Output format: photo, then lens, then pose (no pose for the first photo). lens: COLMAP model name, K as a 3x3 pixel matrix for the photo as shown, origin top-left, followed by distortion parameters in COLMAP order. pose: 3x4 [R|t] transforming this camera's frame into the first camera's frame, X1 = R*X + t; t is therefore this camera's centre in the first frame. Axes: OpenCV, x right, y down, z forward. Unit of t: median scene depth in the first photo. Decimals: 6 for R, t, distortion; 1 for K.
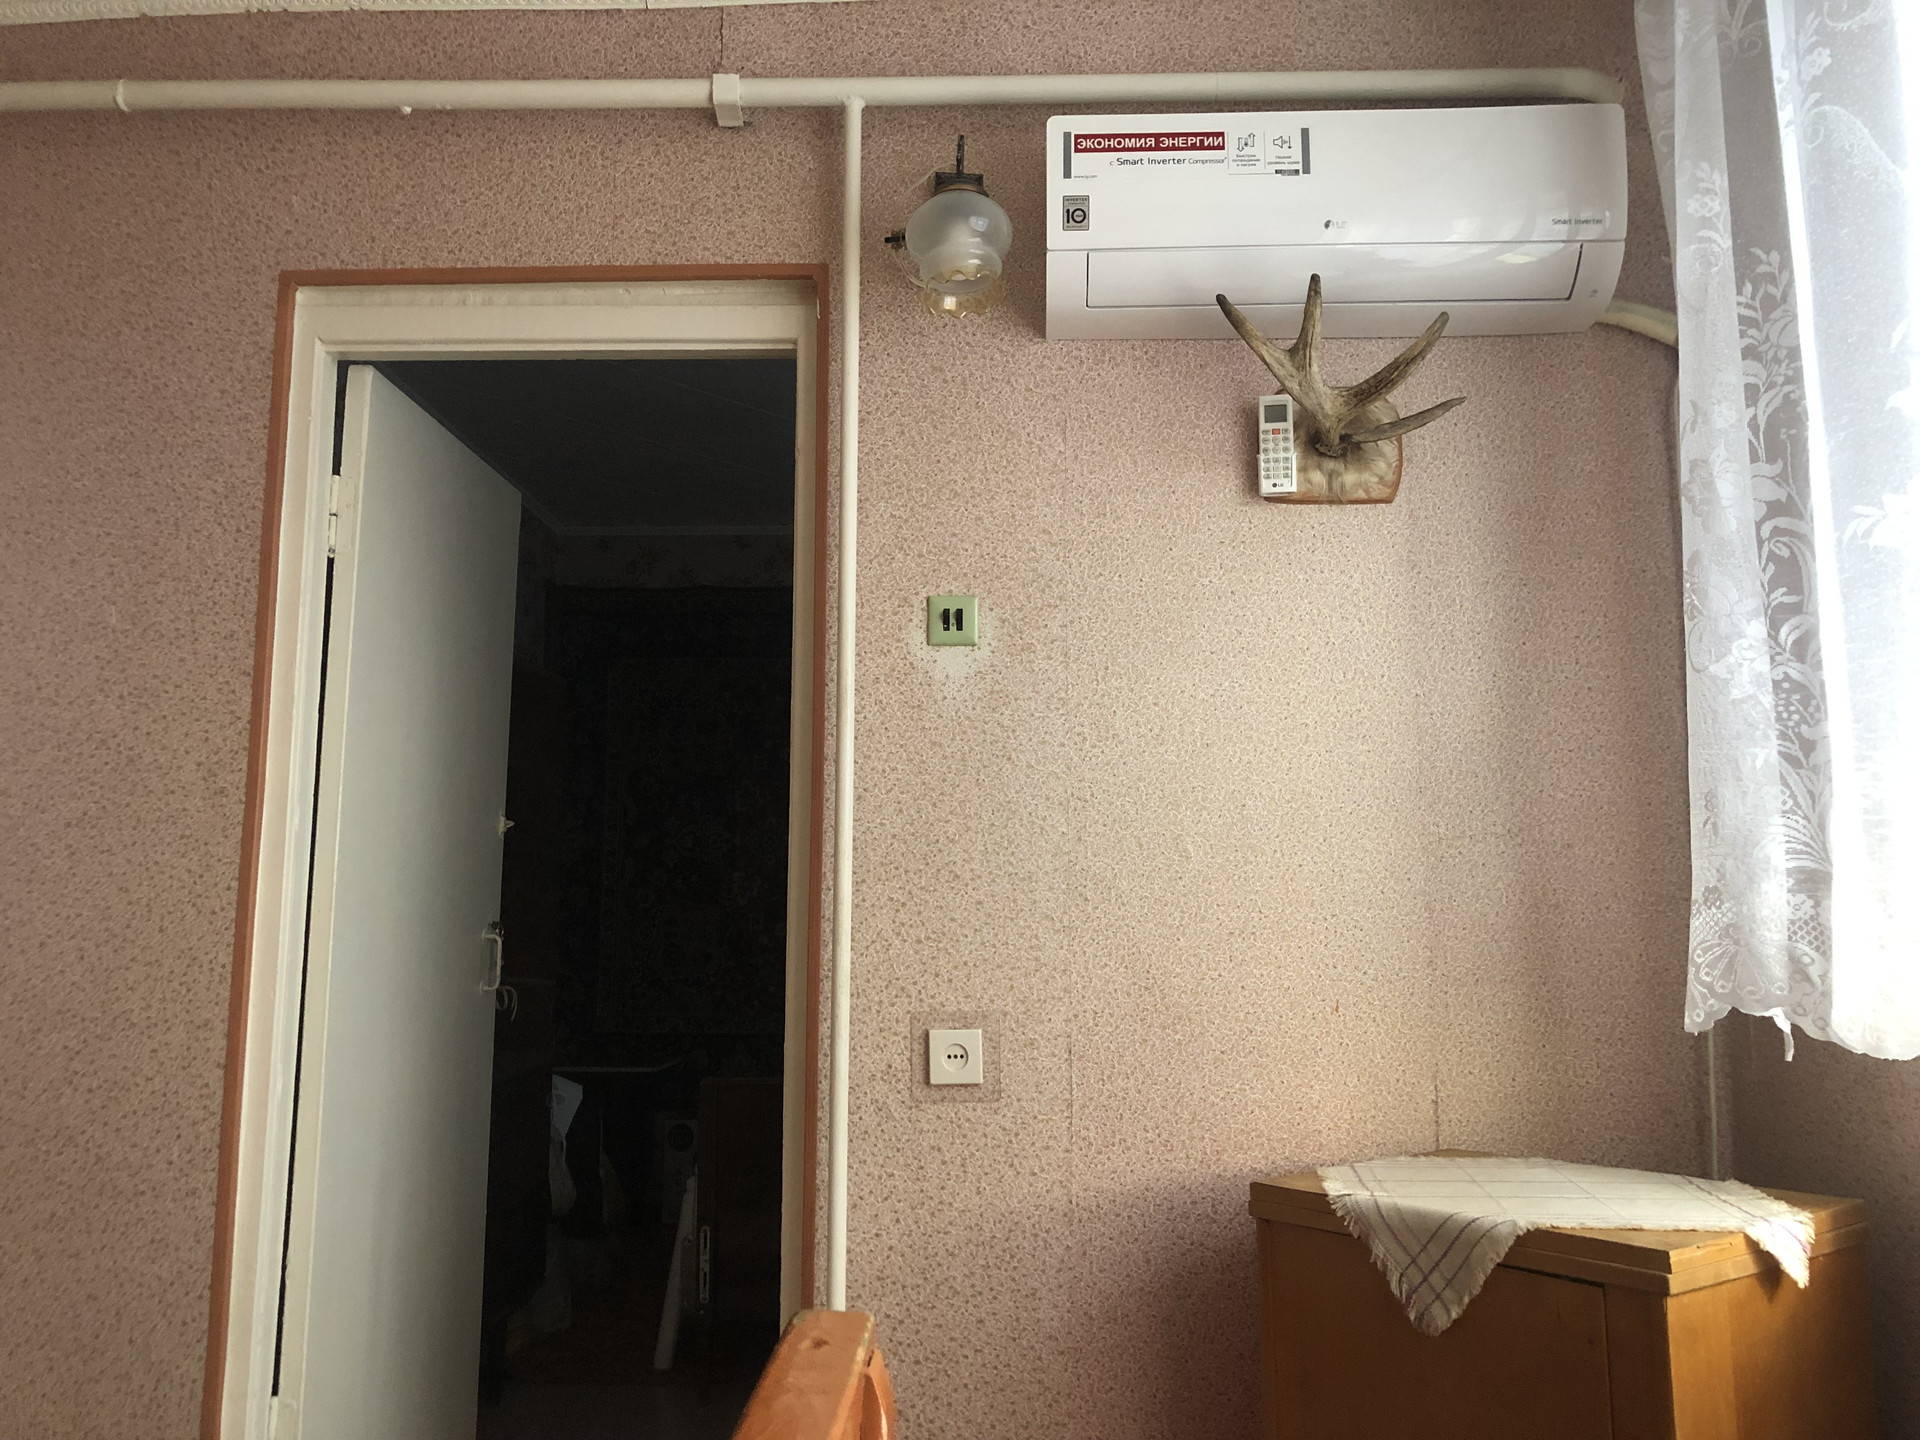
lens RADIAL K [[1568.1, 0, 963.8], [0, 1568.1, 723.5], [0, 0, 1]] dist [0.012331, 0.005309]
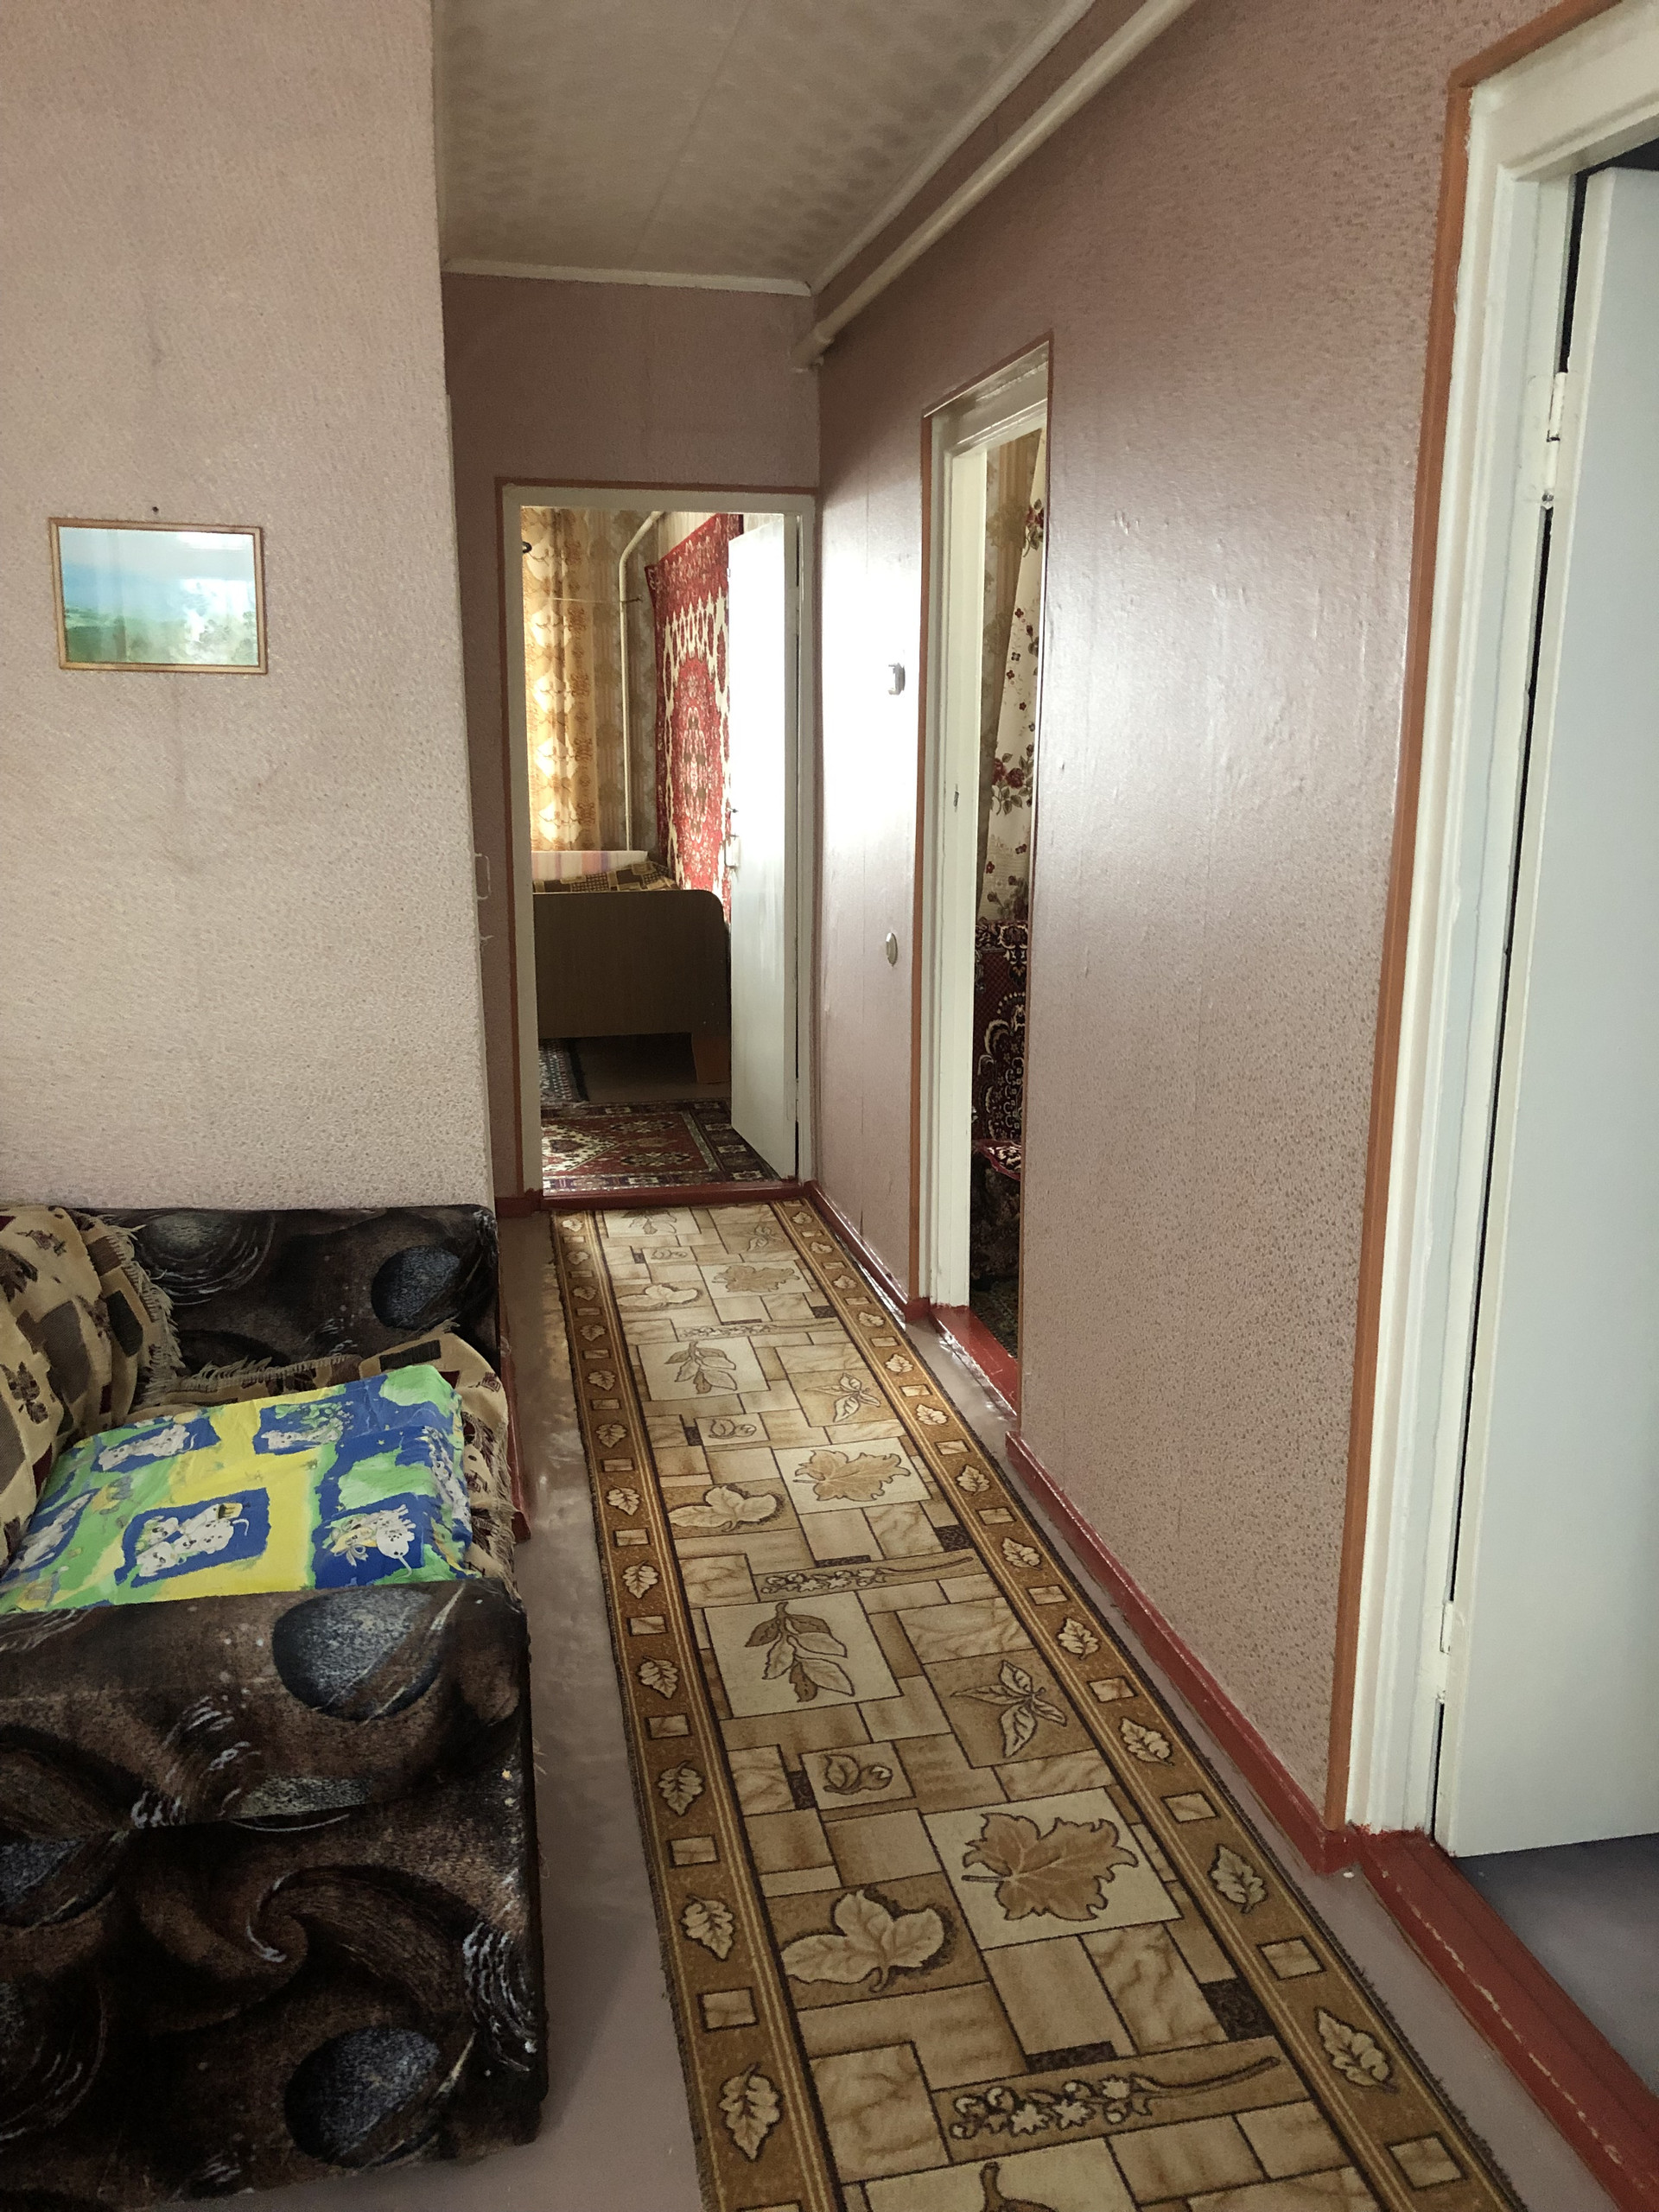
lens RADIAL K [[1806.6, 0, 832.5], [0, 1806.6, 1095.3], [0, 0, 1]] dist [0.012331, 0.005309]
pose [[0.276869, 0.201866, -0.939465, 0.313966], [0.124600, 0.961888, 0.243405, -0.098321], [0.952795, -0.184449, 0.241165, 0.518731]]
